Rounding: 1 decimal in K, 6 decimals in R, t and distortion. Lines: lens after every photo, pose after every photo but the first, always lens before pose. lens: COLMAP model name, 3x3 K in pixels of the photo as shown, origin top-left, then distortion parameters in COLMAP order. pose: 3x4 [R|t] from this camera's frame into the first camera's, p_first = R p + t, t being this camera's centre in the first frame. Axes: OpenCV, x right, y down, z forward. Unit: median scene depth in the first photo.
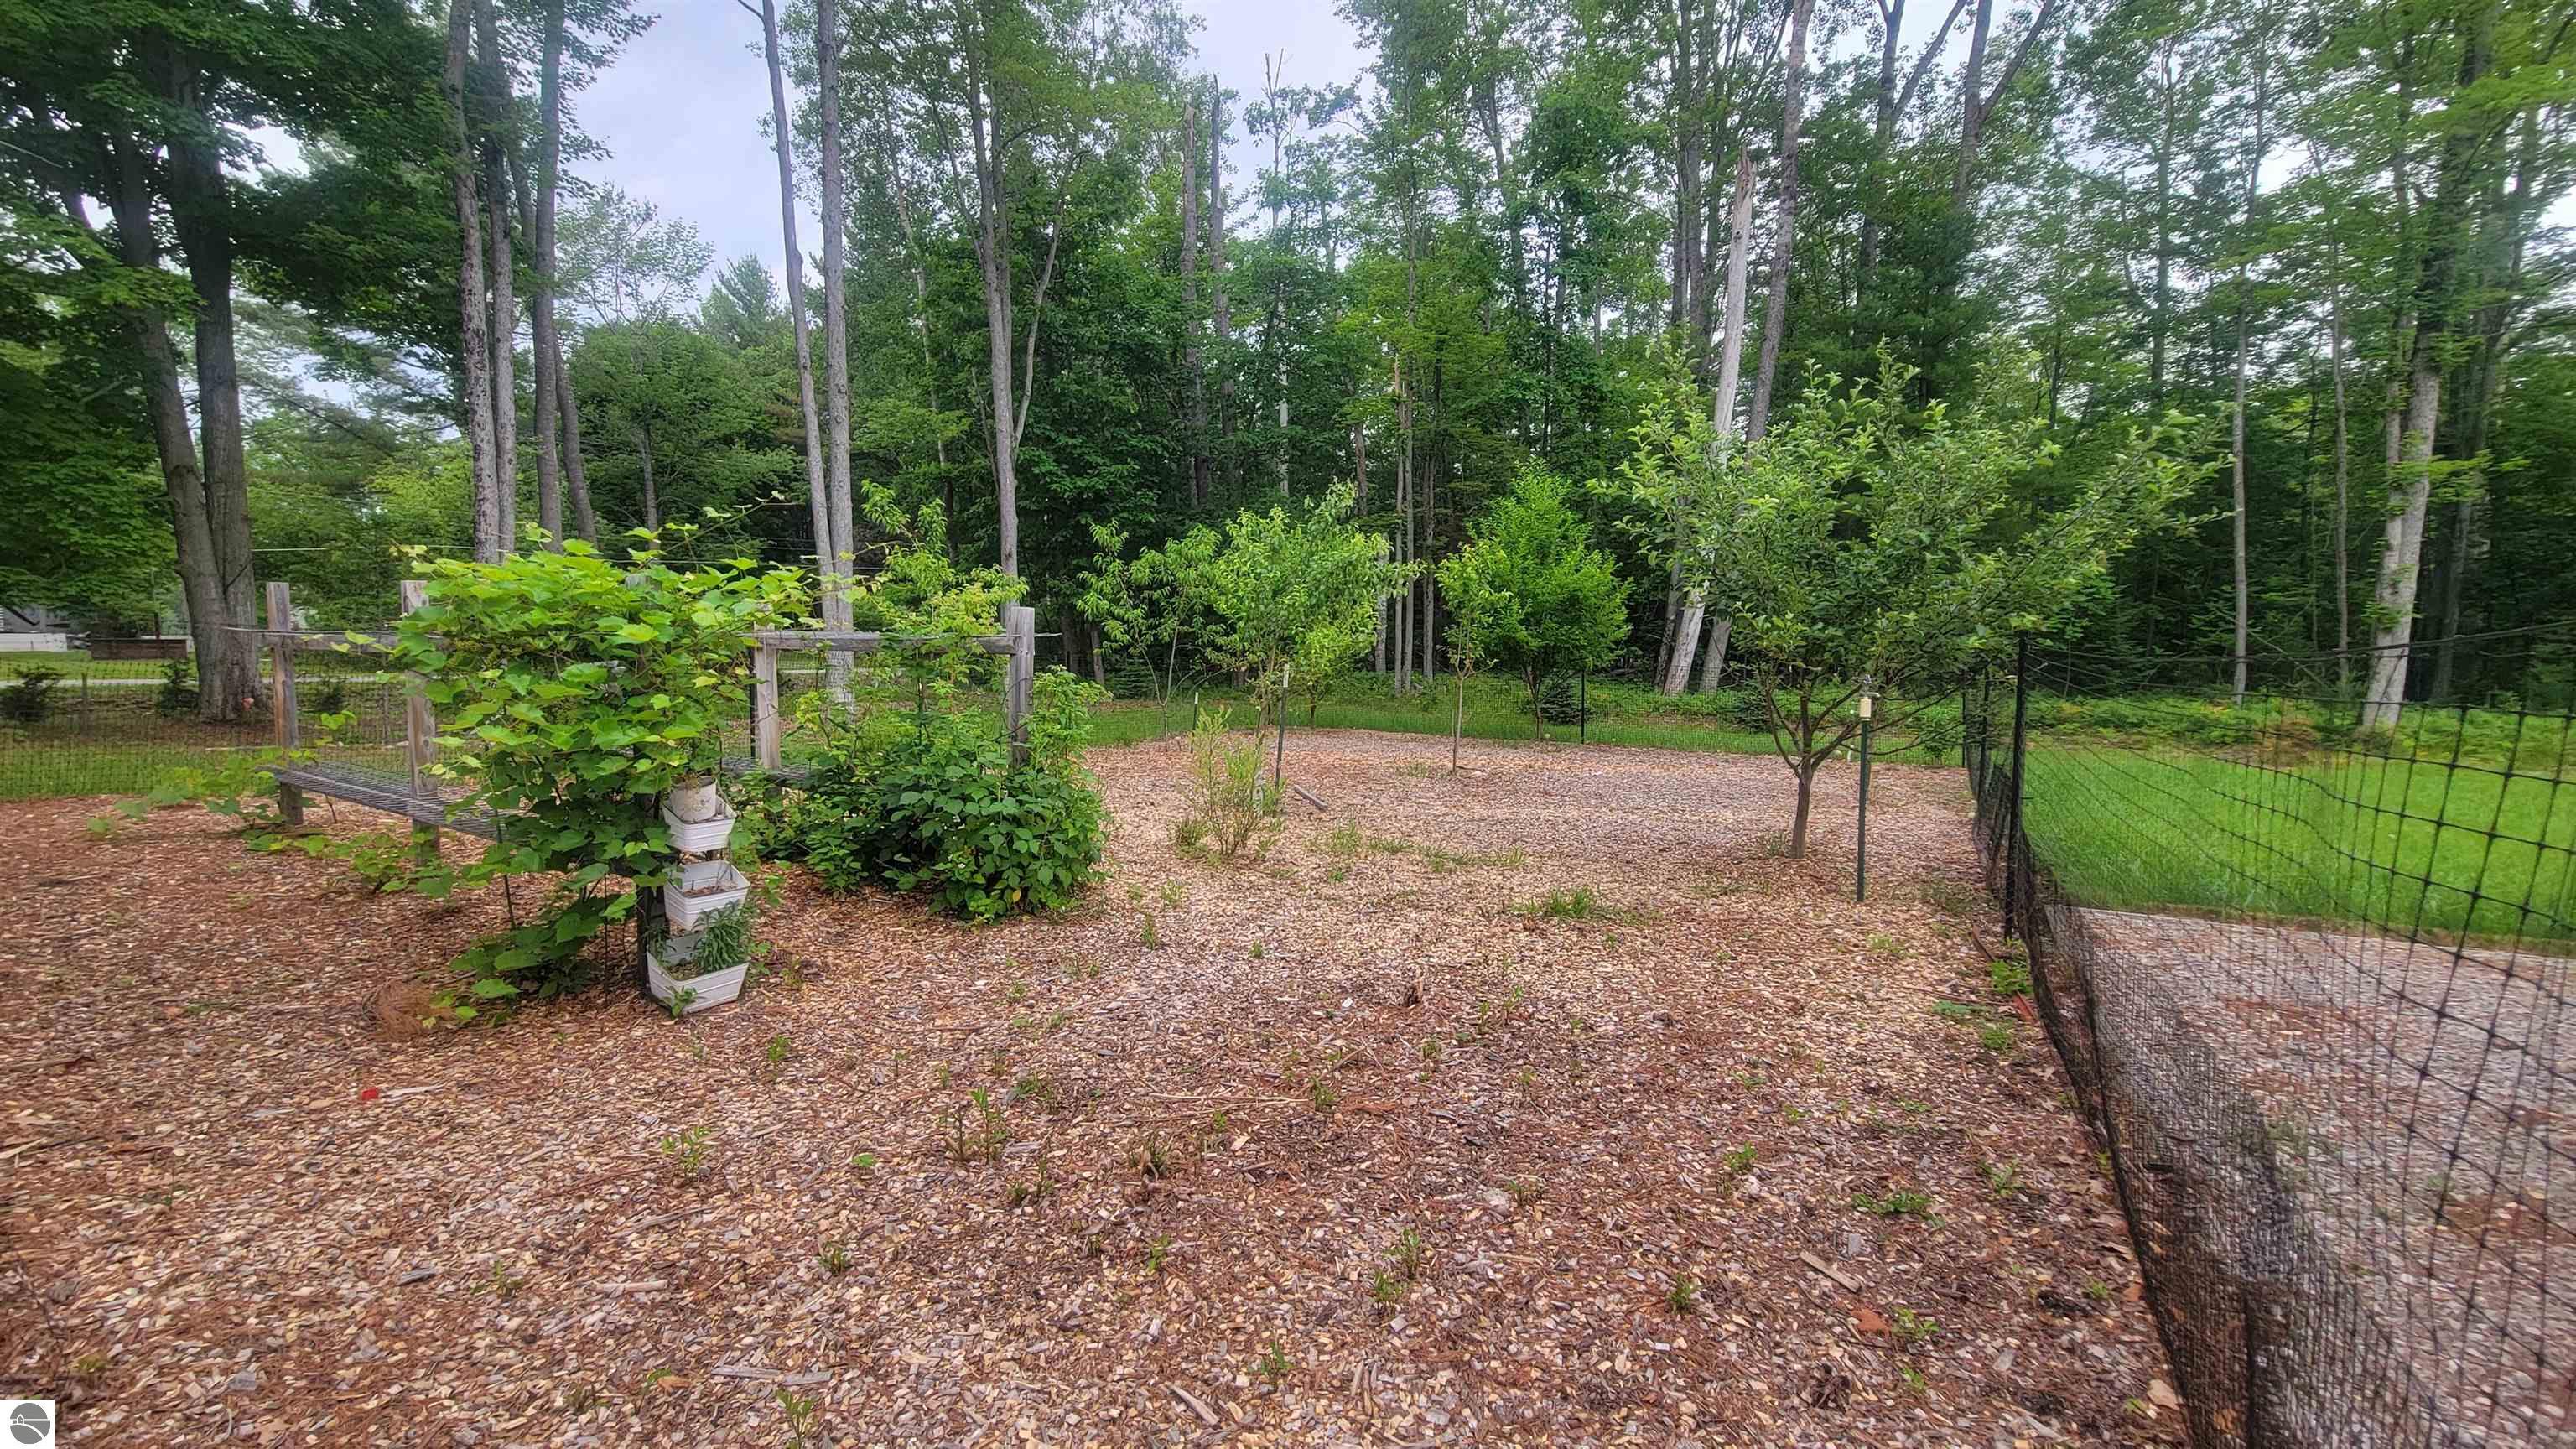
lens RADIAL K [[1058.5, 0, 1304.2], [0, 1058.5, 714.4], [0, 0, 1]] dist [0.003318, -0.000010]
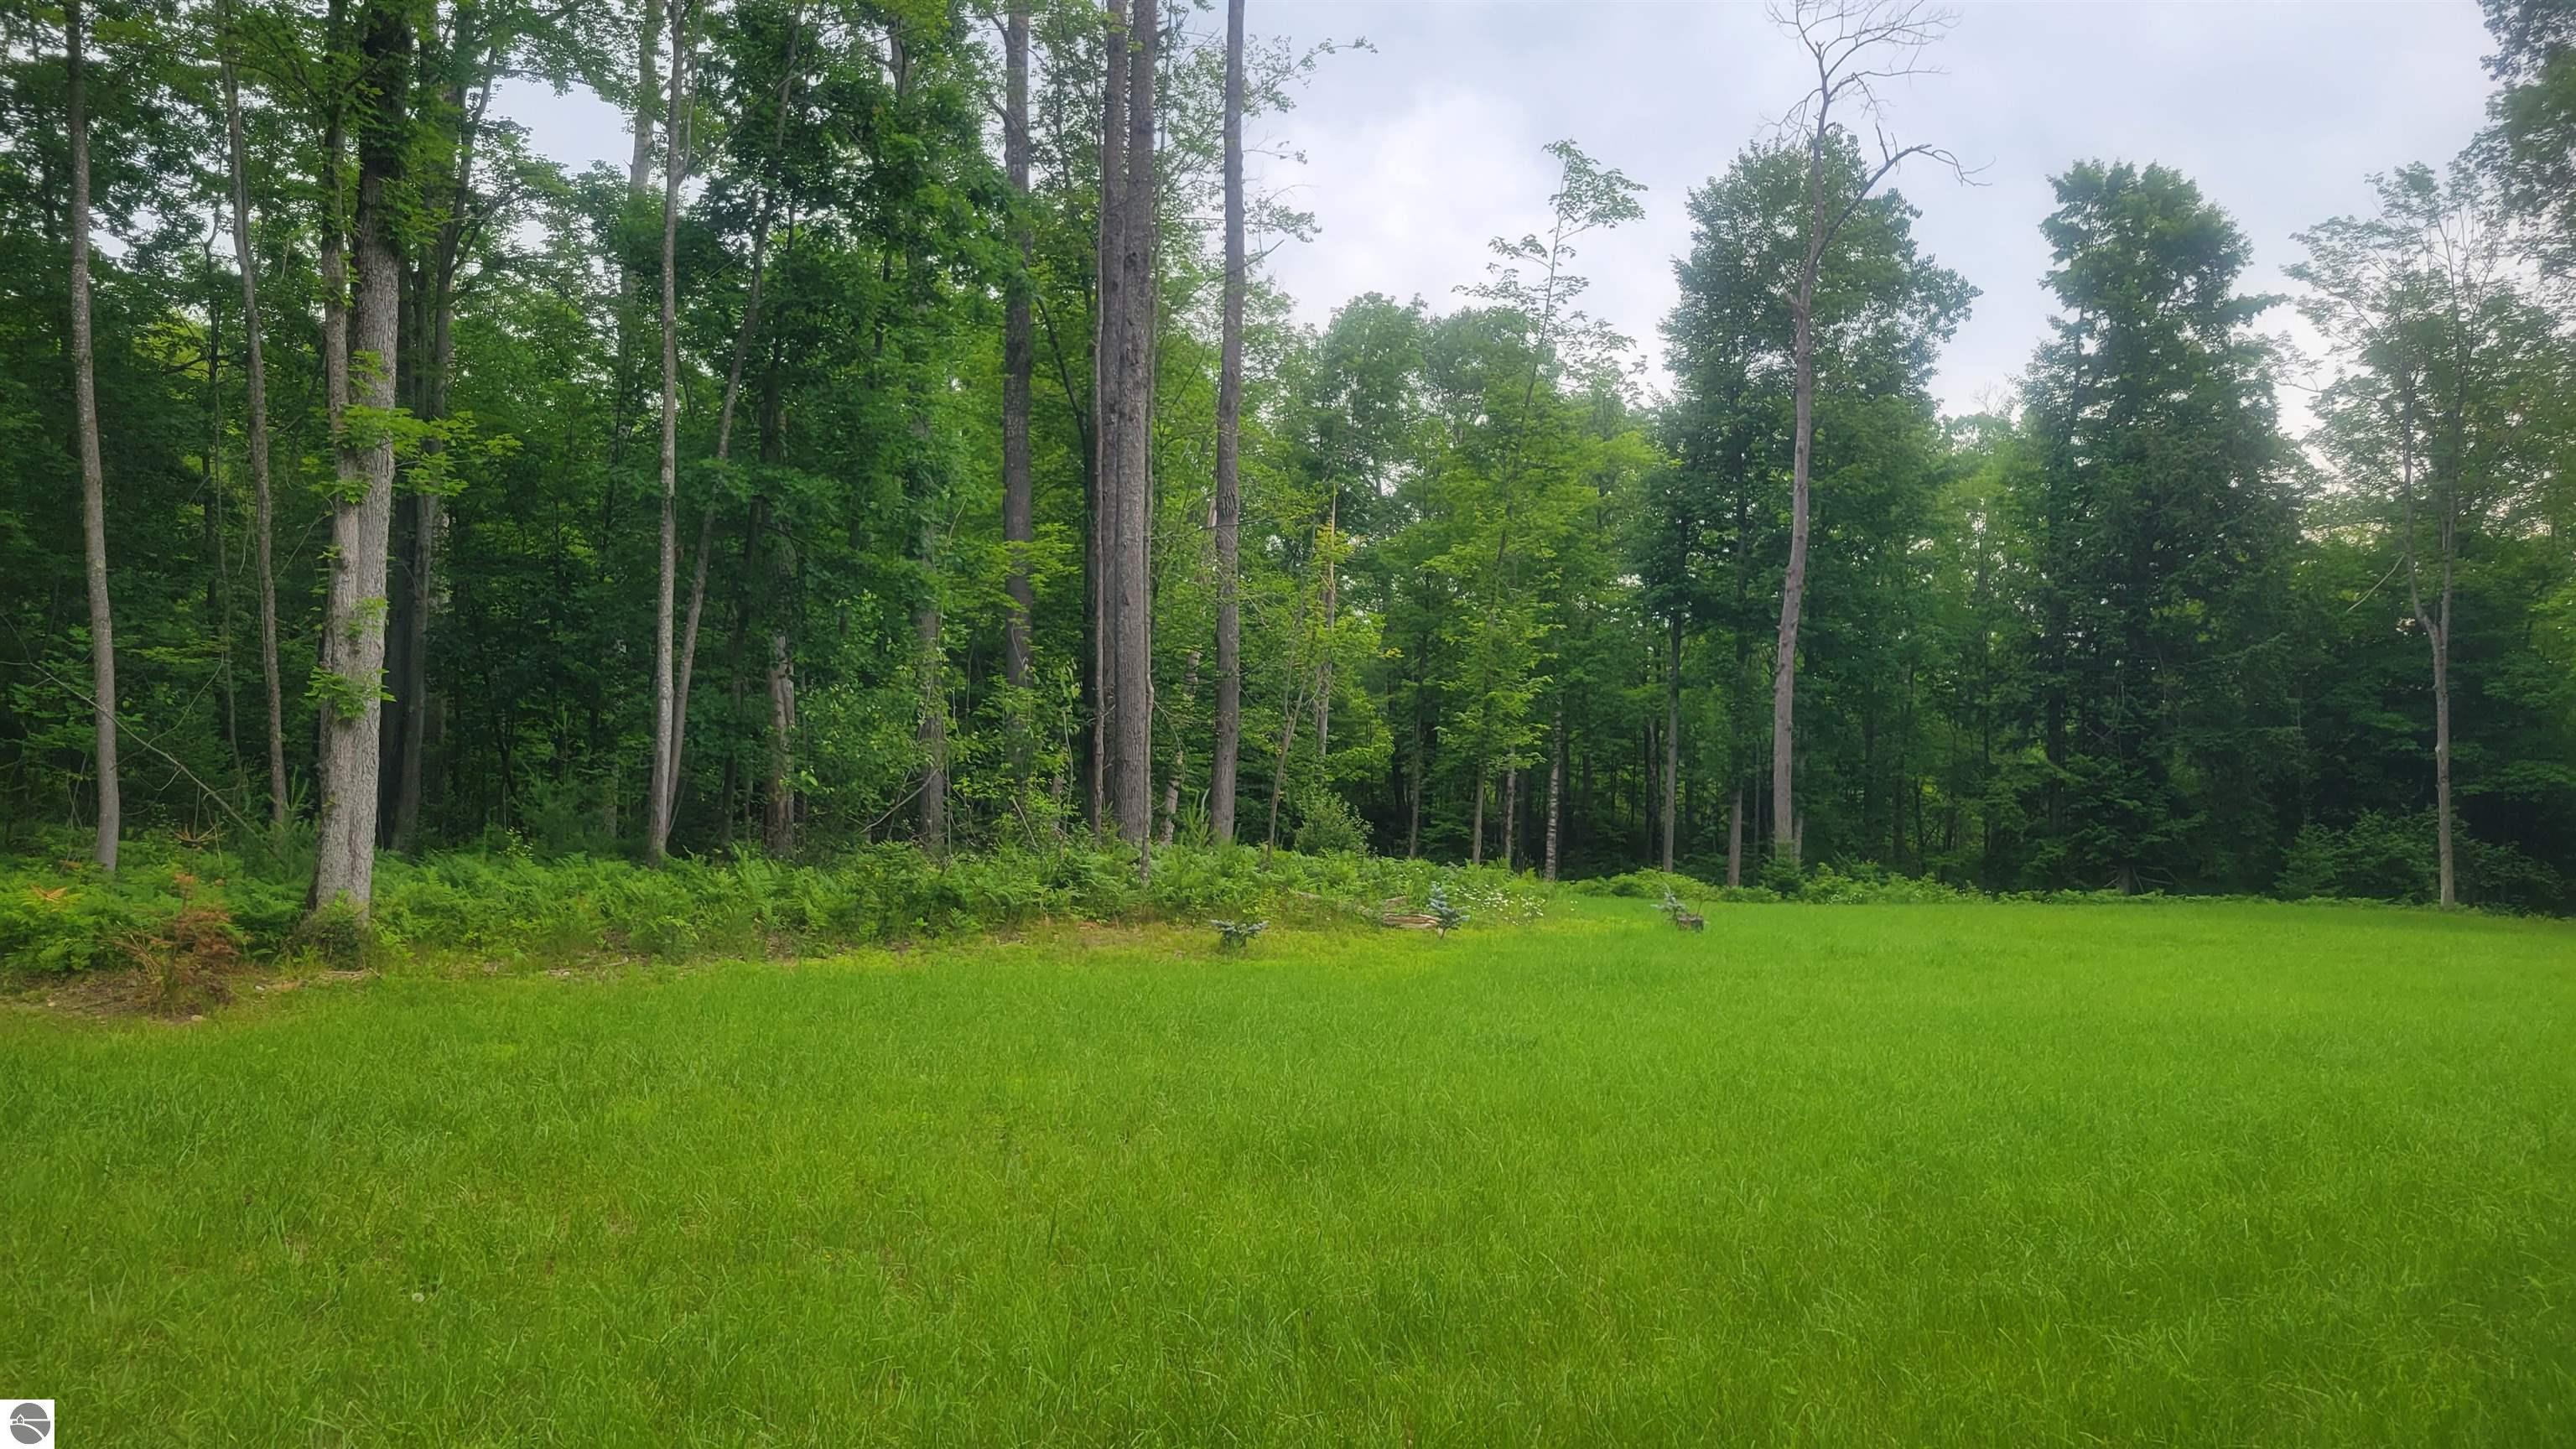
lens RADIAL K [[1945.4, 0, 1284.0], [0, 1945.4, 718.3], [0, 0, 1]] dist [0.058075, -0.032524]
pose [[0.317449, 0.015704, 0.948145, 0.245845], [0.058146, 0.997659, -0.035992, -0.019556], [-0.946491, 0.066557, 0.315793, 0.254890]]
